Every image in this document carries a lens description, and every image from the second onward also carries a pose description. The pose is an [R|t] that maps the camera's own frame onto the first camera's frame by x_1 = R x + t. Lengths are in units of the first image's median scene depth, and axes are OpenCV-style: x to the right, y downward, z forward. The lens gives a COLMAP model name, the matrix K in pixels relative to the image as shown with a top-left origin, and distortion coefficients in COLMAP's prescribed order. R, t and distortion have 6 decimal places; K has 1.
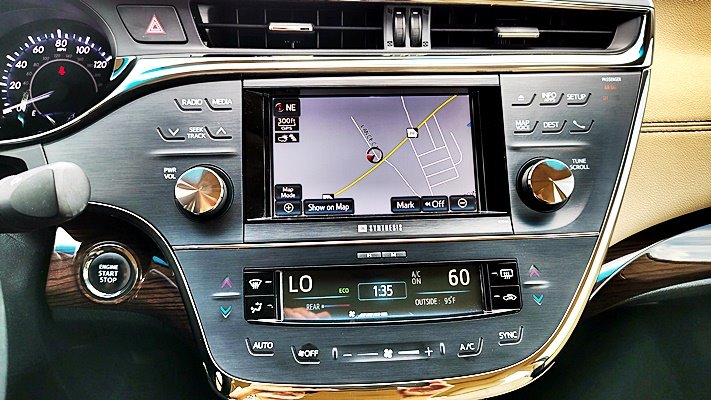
lens RADIAL K [[492.2, 0, 352.1], [0, 492.2, 205.4], [0, 0, 1]] dist [0.010670, -0.016128]
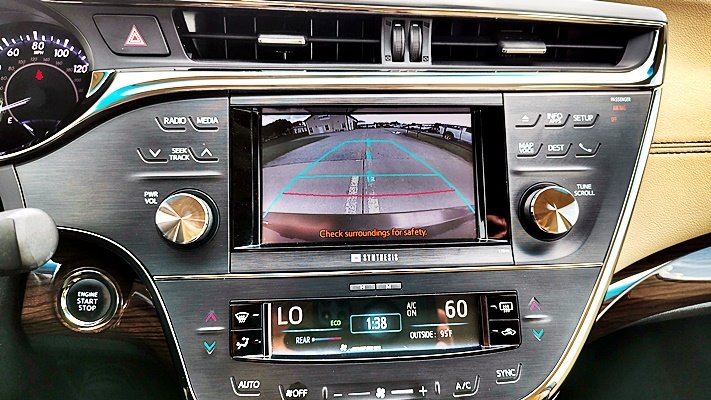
lens RADIAL K [[492.2, 0, 359.7], [0, 492.2, 199.5], [0, 0, 1]] dist [0.010670, -0.016128]
pose [[0.999843, 0.010447, 0.014295, 0.013403], [-0.011029, 0.999090, 0.041197, -0.101525], [-0.013852, -0.041348, 0.999049, 0.054116]]
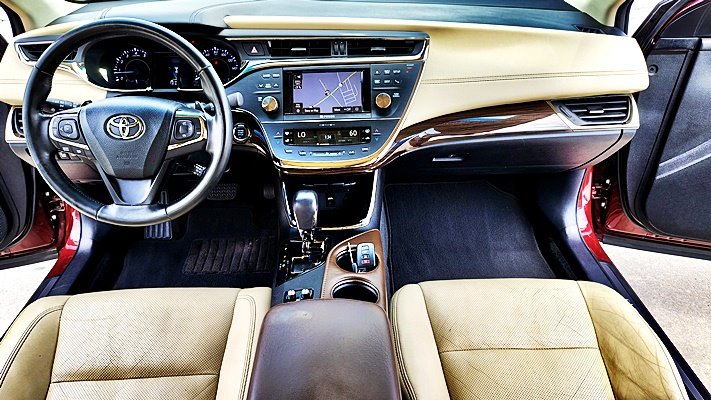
lens RADIAL K [[492.2, 0, 354.3], [0, 492.2, 195.9], [0, 0, 1]] dist [0.010670, -0.016128]
pose [[0.995547, 0.009091, -0.093831, 0.500221], [-0.002681, 0.997667, 0.068217, 0.319192], [0.094233, -0.067661, 0.993248, -1.995501]]
